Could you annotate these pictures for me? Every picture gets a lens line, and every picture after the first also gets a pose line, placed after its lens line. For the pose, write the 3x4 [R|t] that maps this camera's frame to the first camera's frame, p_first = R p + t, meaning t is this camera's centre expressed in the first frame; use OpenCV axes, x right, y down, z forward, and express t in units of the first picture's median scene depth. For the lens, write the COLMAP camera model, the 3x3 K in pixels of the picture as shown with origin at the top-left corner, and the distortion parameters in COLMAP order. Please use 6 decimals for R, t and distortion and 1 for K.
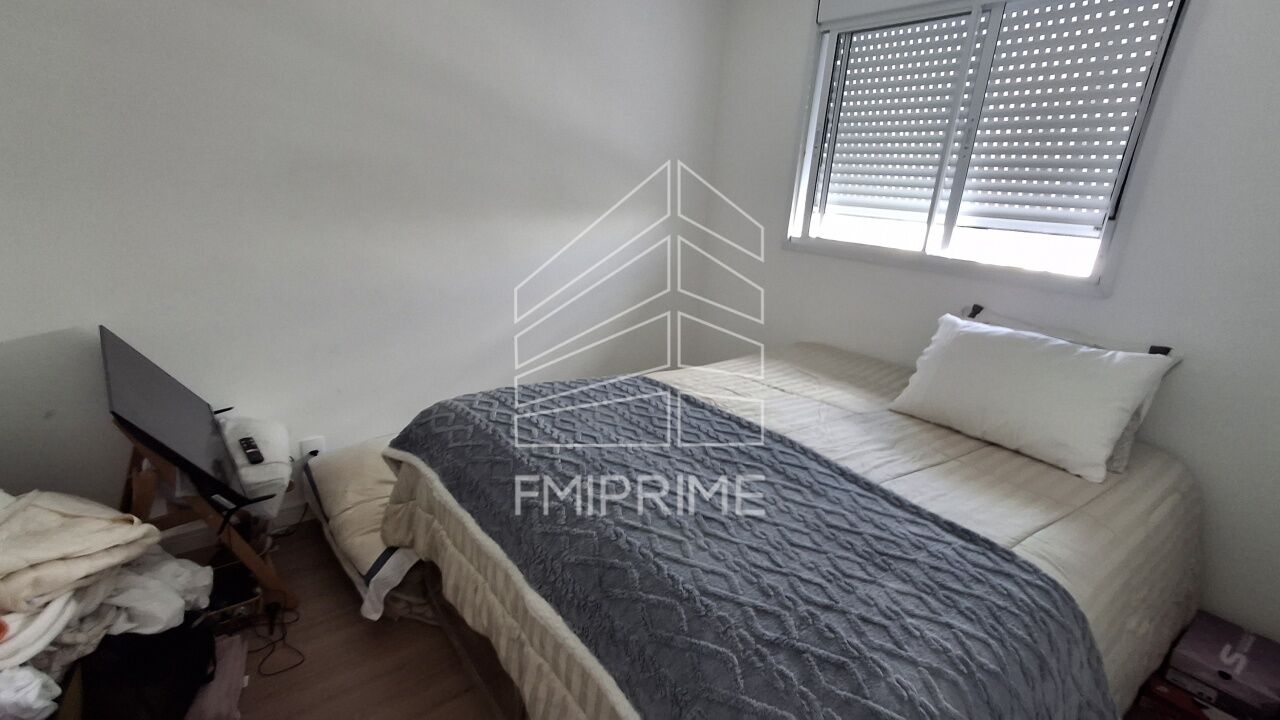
lens RADIAL K [[586.8, 0, 639.4], [0, 586.8, 358.1], [0, 0, 1]] dist [0.010803, 0.001731]
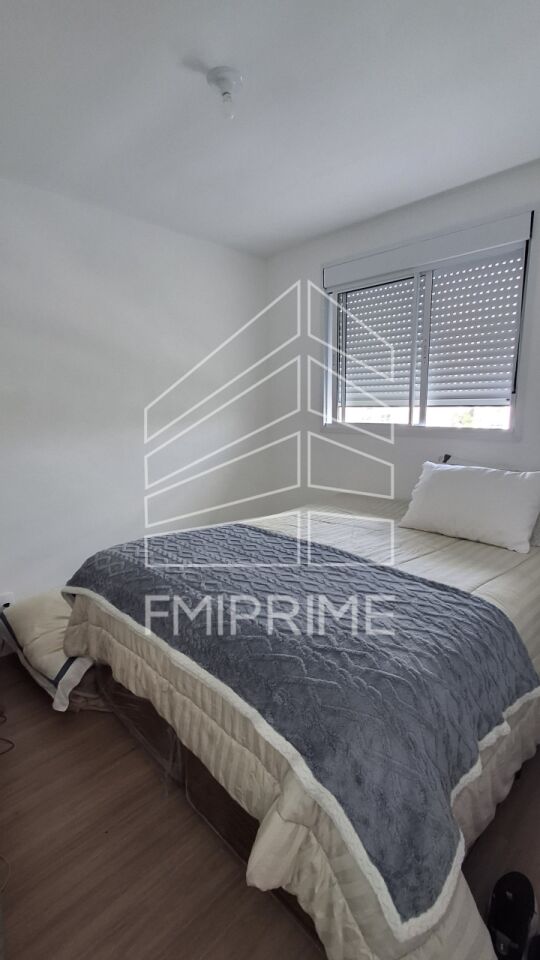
lens RADIAL K [[443.4, 0, 265.7], [0, 443.4, 484.1], [0, 0, 1]] dist [-0.000505, 0.011072]
pose [[0.991825, -0.102569, 0.075907, 0.010021], [0.109773, 0.989138, -0.097750, 0.073470], [-0.065056, 0.105283, 0.992312, -0.175884]]
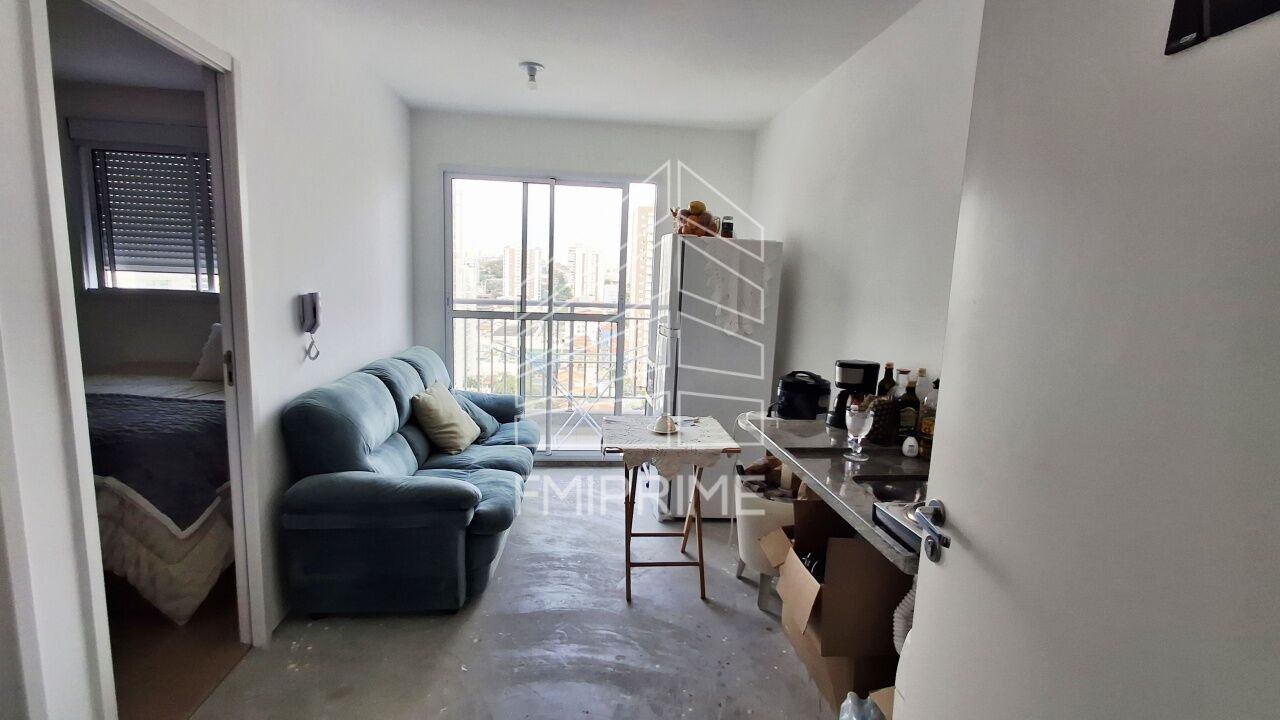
lens RADIAL K [[599.8, 0, 650.1], [0, 599.8, 358.6], [0, 0, 1]] dist [-0.000778, 0.000392]
pose [[0.545327, -0.166556, 0.821510, -0.361634], [0.239663, 0.970128, 0.037597, 0.382289], [-0.803231, 0.176383, 0.568954, -1.460695]]
